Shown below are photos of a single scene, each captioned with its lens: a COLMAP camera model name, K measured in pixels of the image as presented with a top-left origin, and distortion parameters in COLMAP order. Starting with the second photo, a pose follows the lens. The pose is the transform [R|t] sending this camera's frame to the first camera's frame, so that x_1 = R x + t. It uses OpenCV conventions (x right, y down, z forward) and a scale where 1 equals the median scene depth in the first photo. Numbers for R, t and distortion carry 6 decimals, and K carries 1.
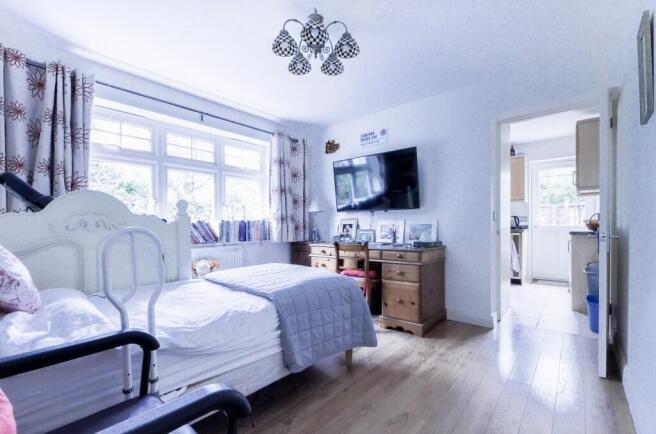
lens RADIAL K [[294.9, 0, 329.0], [0, 294.9, 214.6], [0, 0, 1]] dist [0.009336, -0.000213]
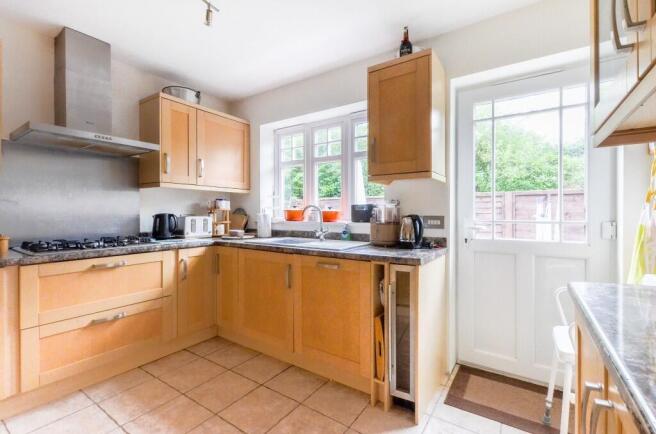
lens RADIAL K [[294.9, 0, 329.0], [0, 294.9, 214.6], [0, 0, 1]] dist [0.009336, -0.000213]
pose [[0.995093, -0.009114, 0.098519, 0.478253], [0.006933, 0.999724, 0.022460, -0.006157], [-0.098697, -0.021667, 0.994882, 0.622750]]
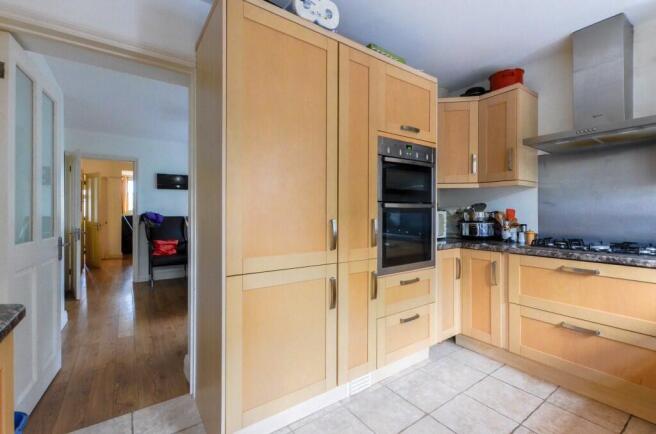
lens RADIAL K [[286.2, 0, 330.2], [0, 286.2, 213.9], [0, 0, 1]] dist [0.000485, -0.000257]
pose [[-0.252703, -0.006145, -0.967524, 0.598211], [0.011128, 0.999895, -0.009257, -0.002100], [0.967480, -0.013106, -0.252608, 0.784148]]
